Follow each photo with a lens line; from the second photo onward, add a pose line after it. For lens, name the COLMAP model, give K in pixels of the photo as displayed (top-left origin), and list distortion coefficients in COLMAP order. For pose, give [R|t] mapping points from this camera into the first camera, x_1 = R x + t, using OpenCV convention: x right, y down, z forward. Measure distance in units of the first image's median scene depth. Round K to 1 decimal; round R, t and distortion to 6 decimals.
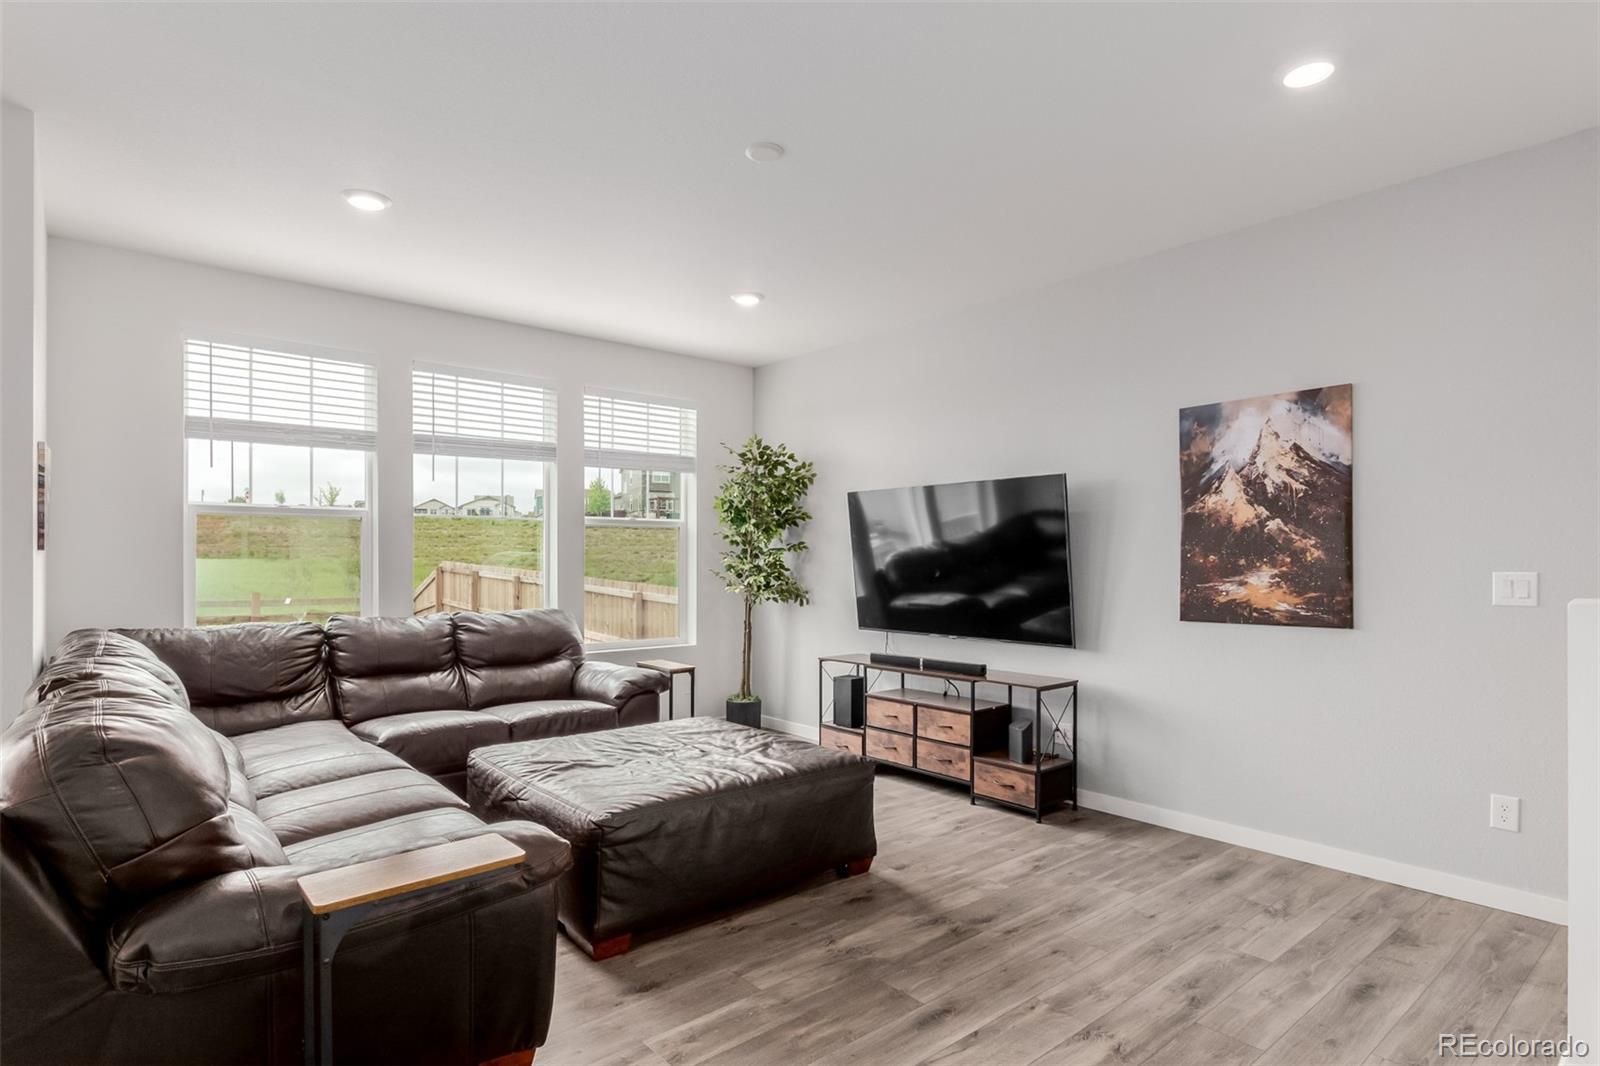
lens RADIAL K [[836.4, 0, 792.7], [0, 836.4, 557.9], [0, 0, 1]] dist [-0.001690, -0.001072]
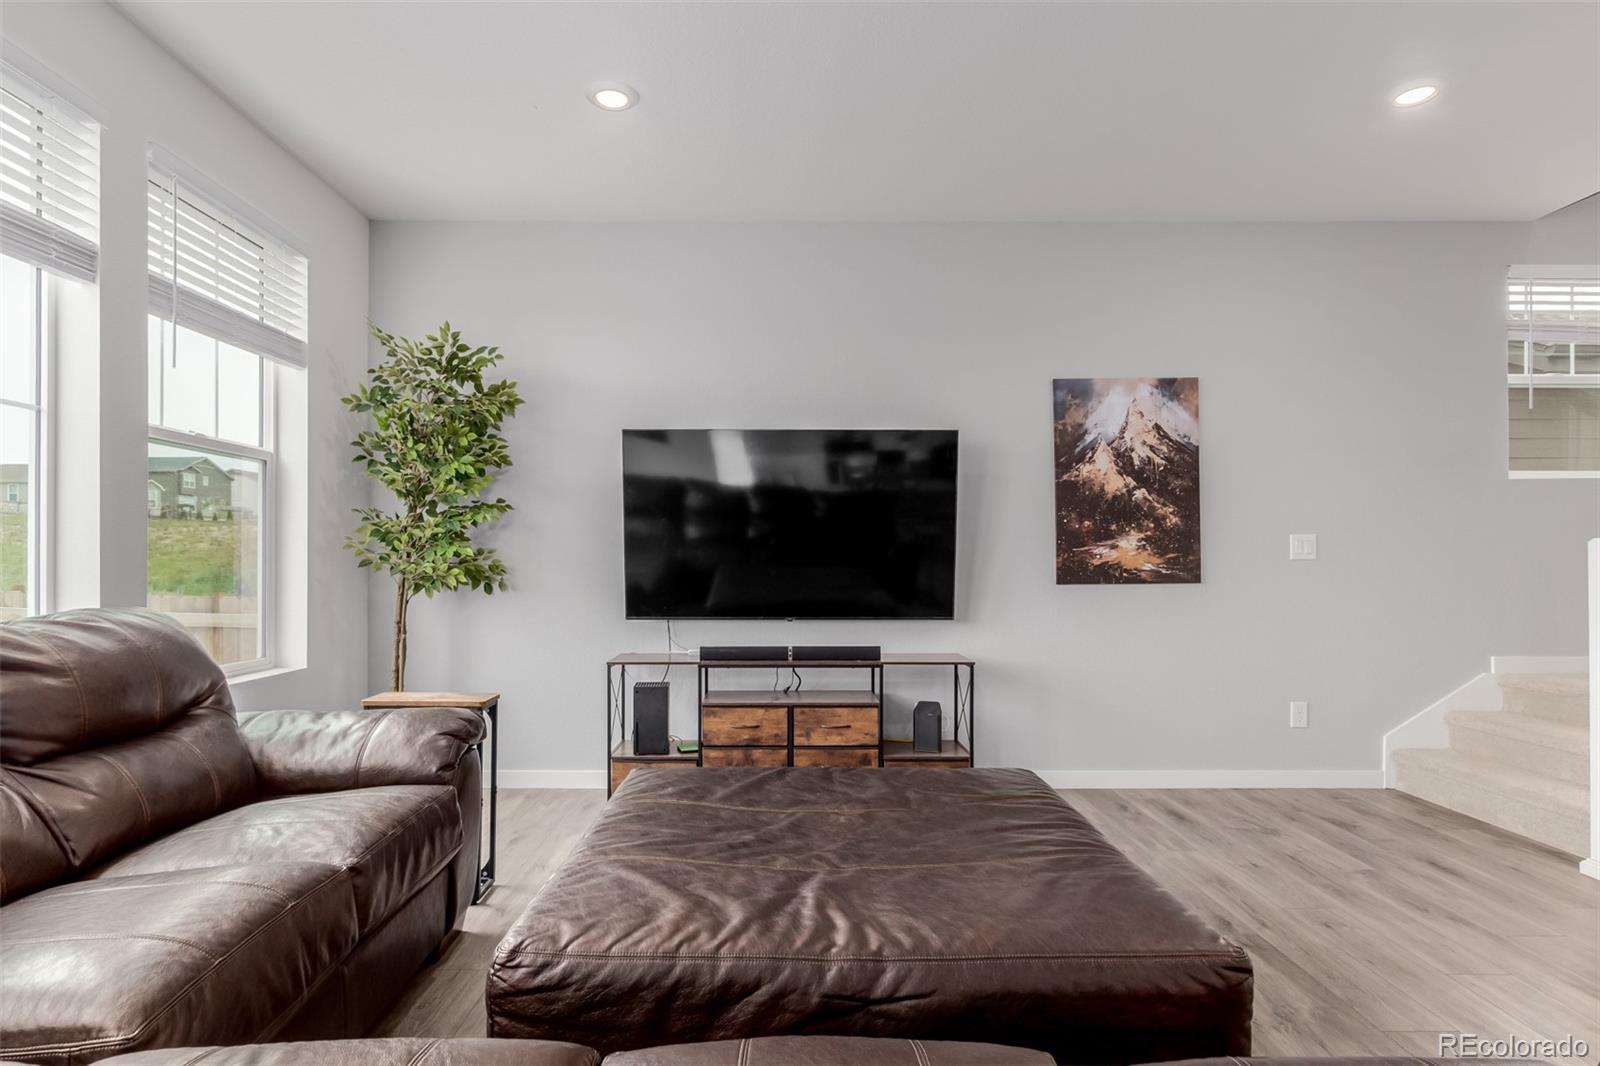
lens RADIAL K [[836.4, 0, 792.7], [0, 836.4, 557.9], [0, 0, 1]] dist [-0.001690, -0.001072]
pose [[0.644131, 0.000521, 0.764915, -0.534201], [-0.002251, 0.999997, 0.001214, 0.042006], [-0.764912, -0.002504, 0.644130, 0.584081]]
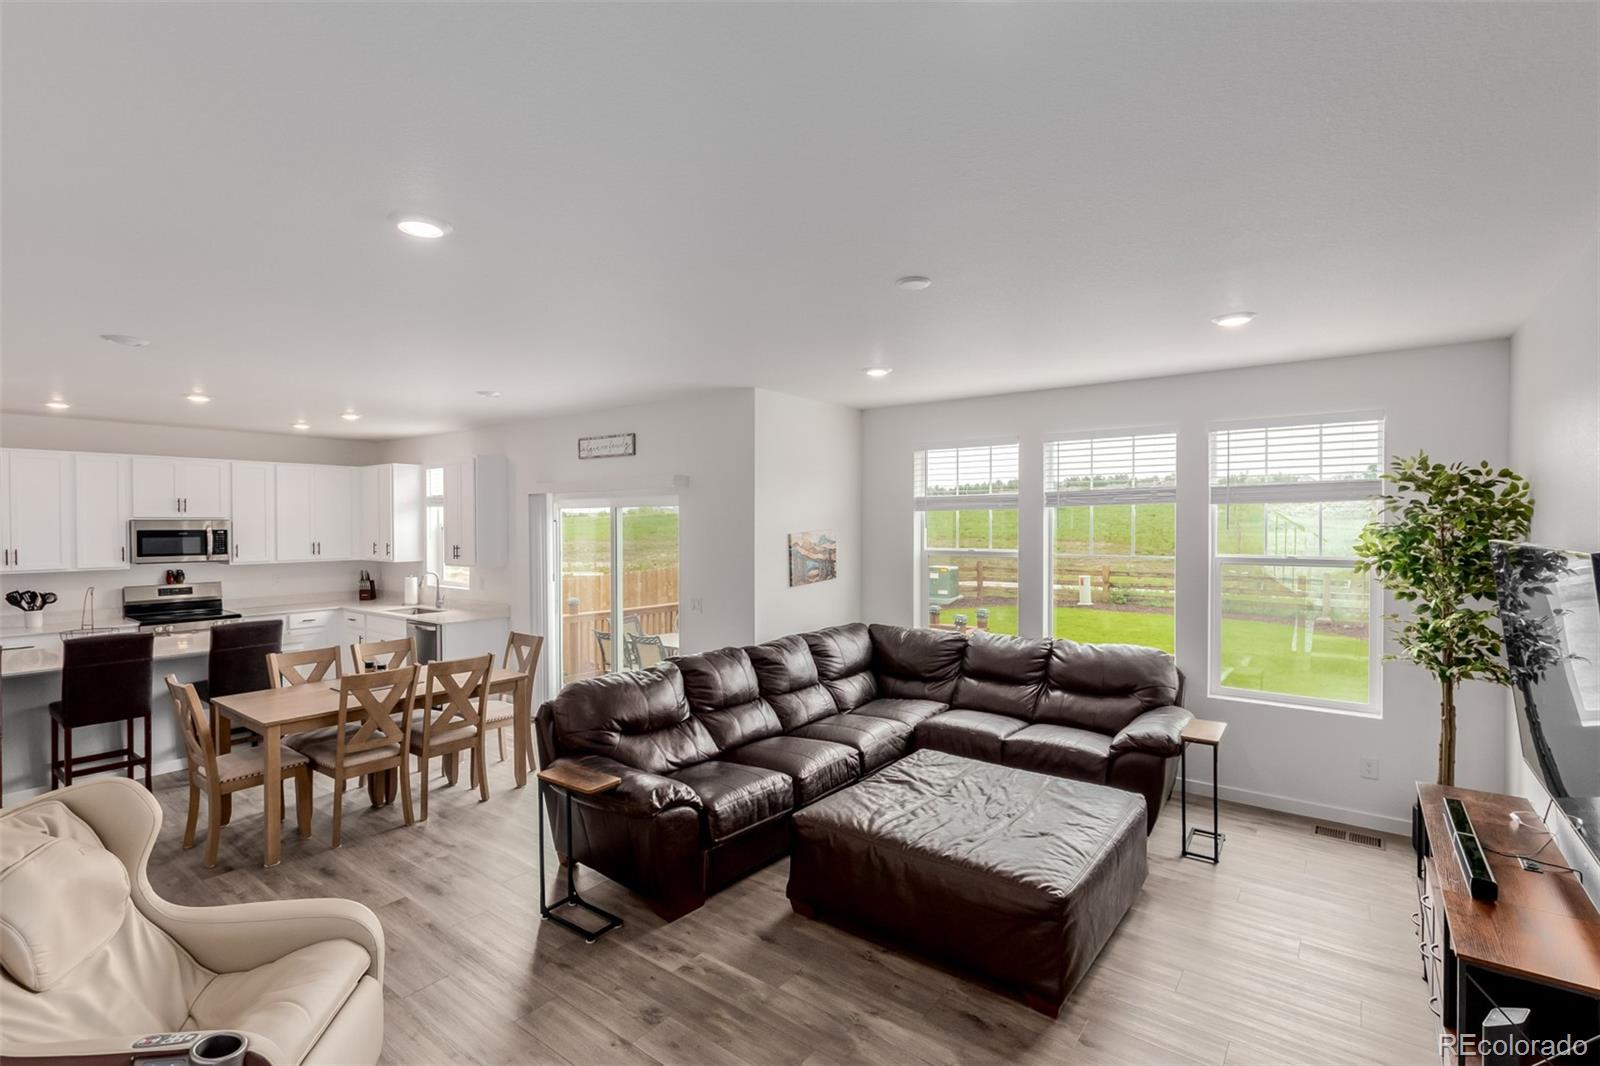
lens RADIAL K [[732.1, 0, 800.4], [0, 732.1, 524.3], [0, 0, 1]] dist [0.001490, -0.000157]
pose [[0.222615, 0.000110, -0.974906, 0.679747], [0.006816, 0.999975, 0.001669, -0.130701], [0.974883, -0.007016, 0.222609, 0.491116]]
